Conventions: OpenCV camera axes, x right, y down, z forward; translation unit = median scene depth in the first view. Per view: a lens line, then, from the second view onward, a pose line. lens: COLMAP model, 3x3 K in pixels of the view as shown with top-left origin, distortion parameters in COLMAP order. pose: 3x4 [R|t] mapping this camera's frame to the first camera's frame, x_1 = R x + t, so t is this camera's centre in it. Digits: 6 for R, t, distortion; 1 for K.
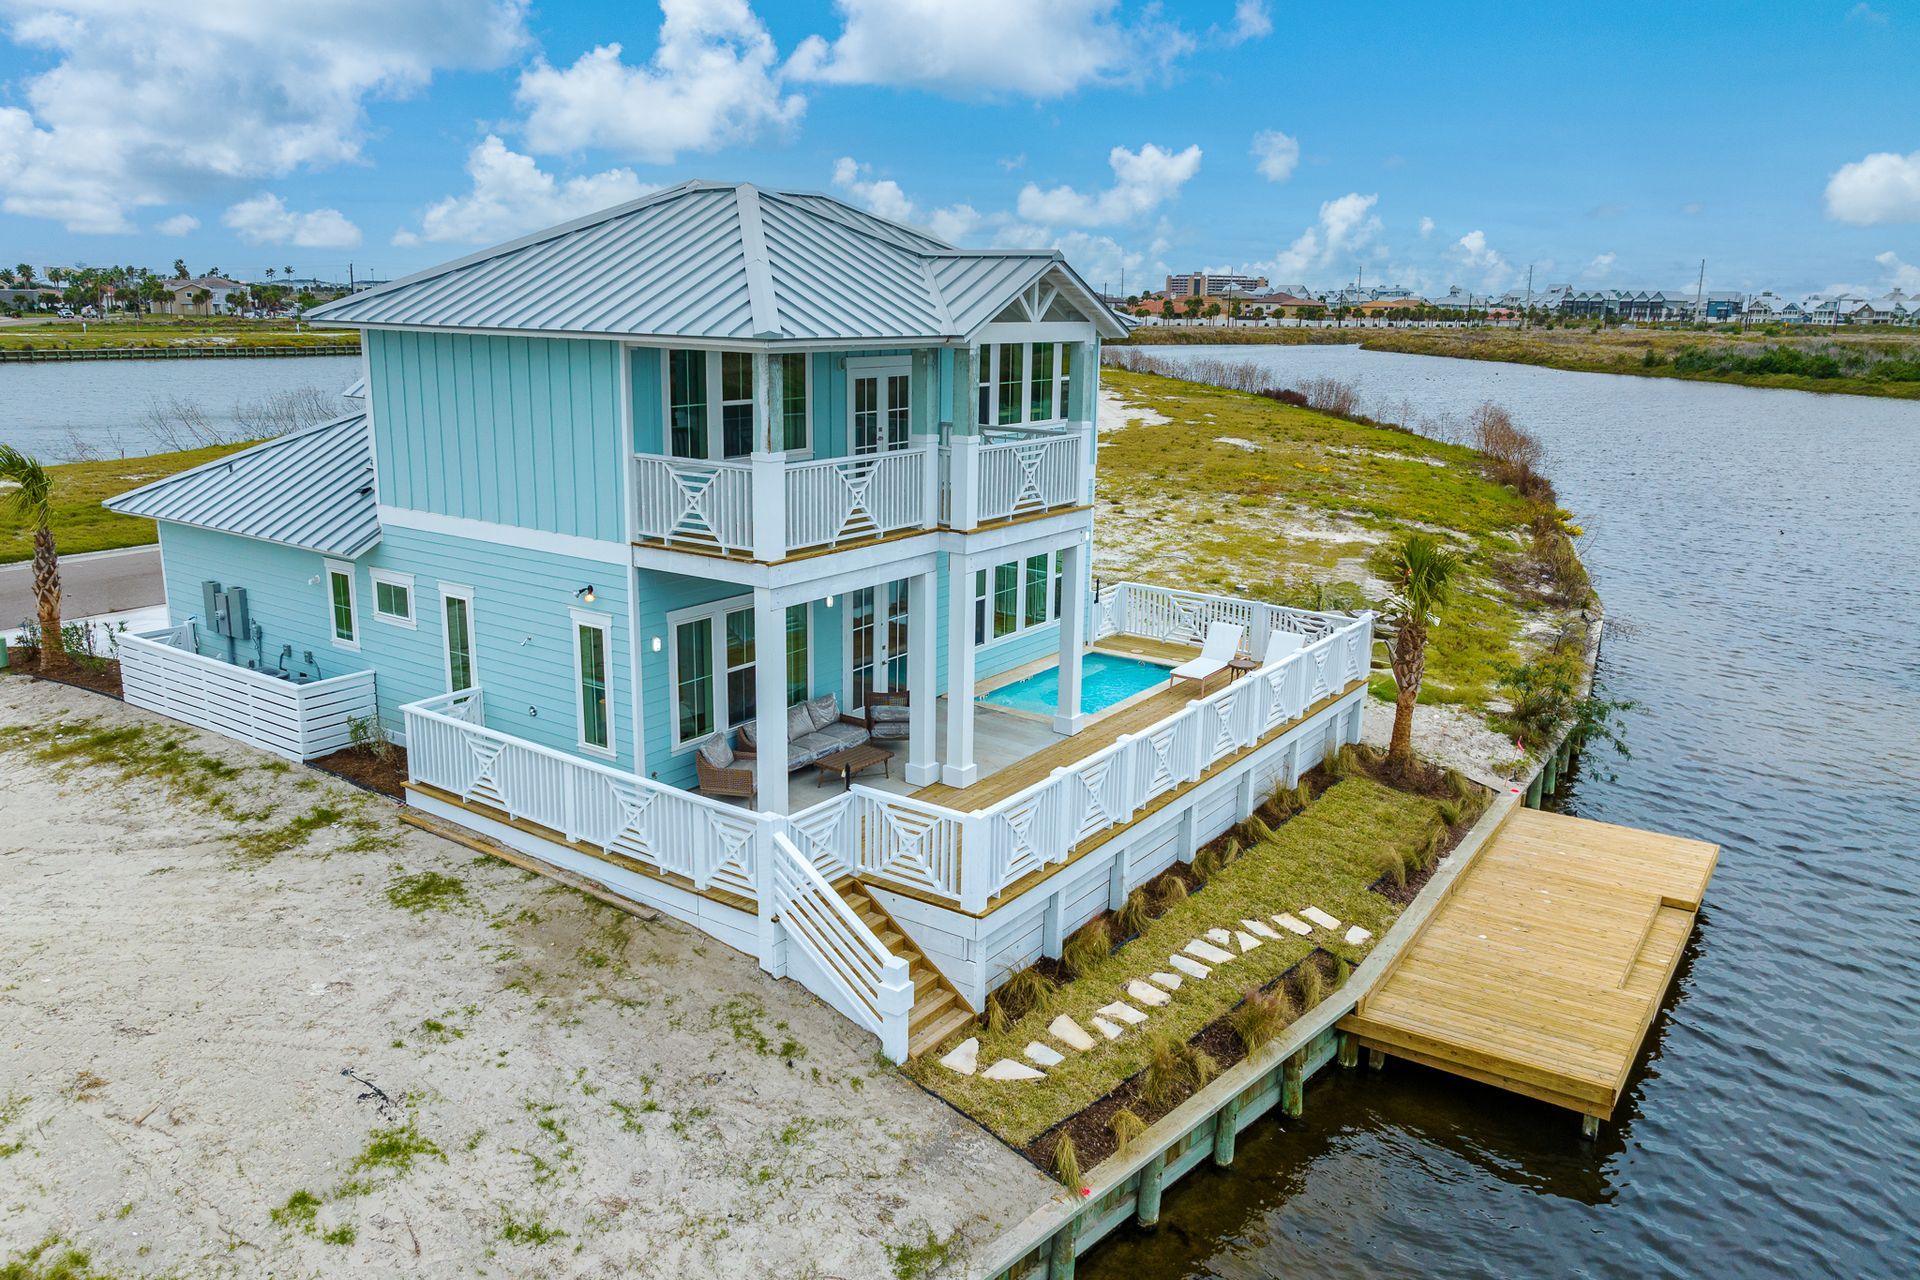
lens RADIAL K [[1398.8, 0, 1004.3], [0, 1398.8, 639.6], [0, 0, 1]] dist [-0.001915, -0.000505]
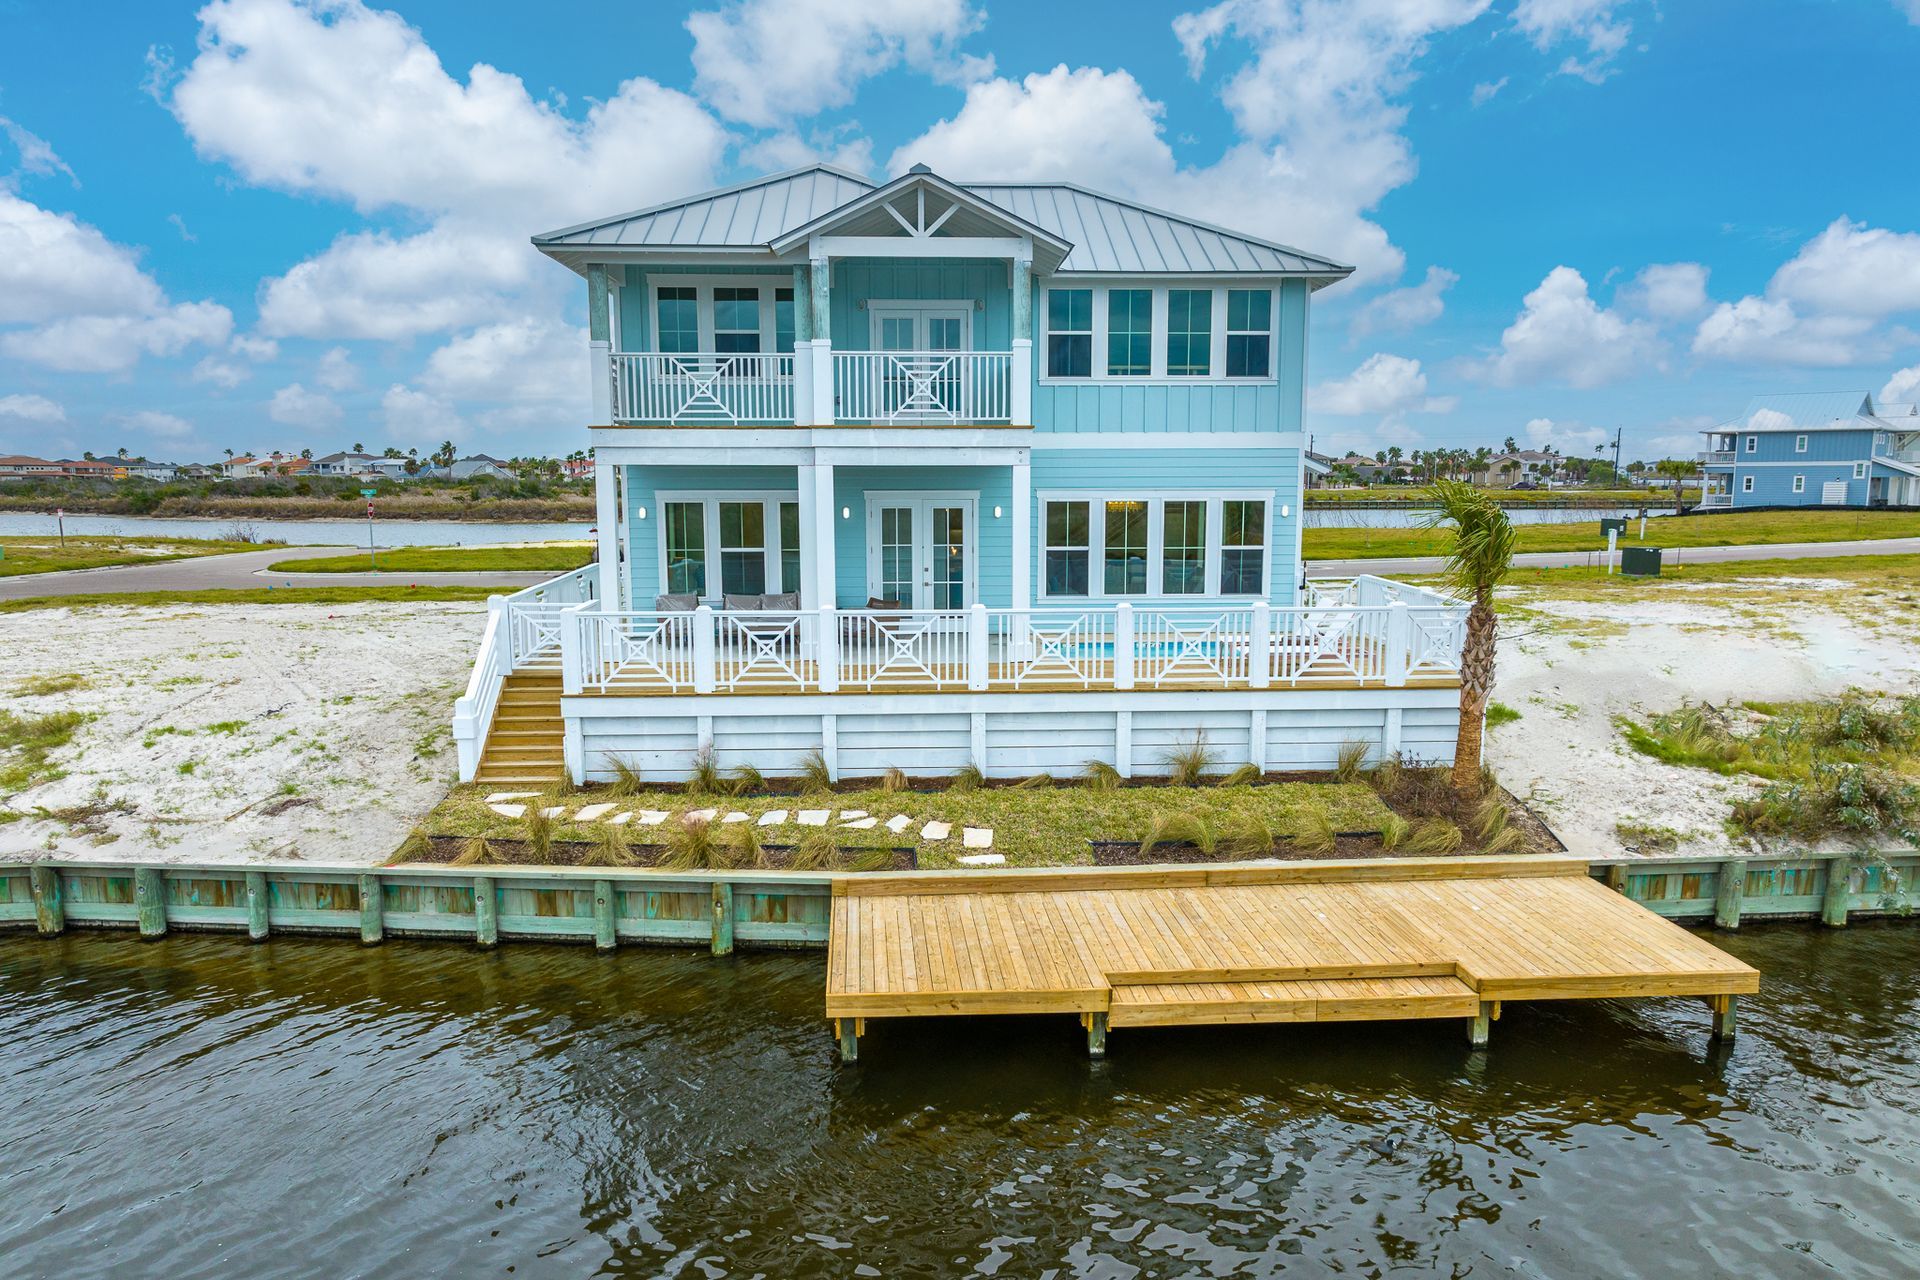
lens RADIAL K [[1398.8, 0, 1004.3], [0, 1398.8, 639.6], [0, 0, 1]] dist [-0.001915, -0.000505]
pose [[0.597058, 0.069960, -0.799142, 0.745895], [-0.175199, 0.983514, -0.044794, 0.087933], [0.782833, 0.166754, 0.599471, 0.359063]]
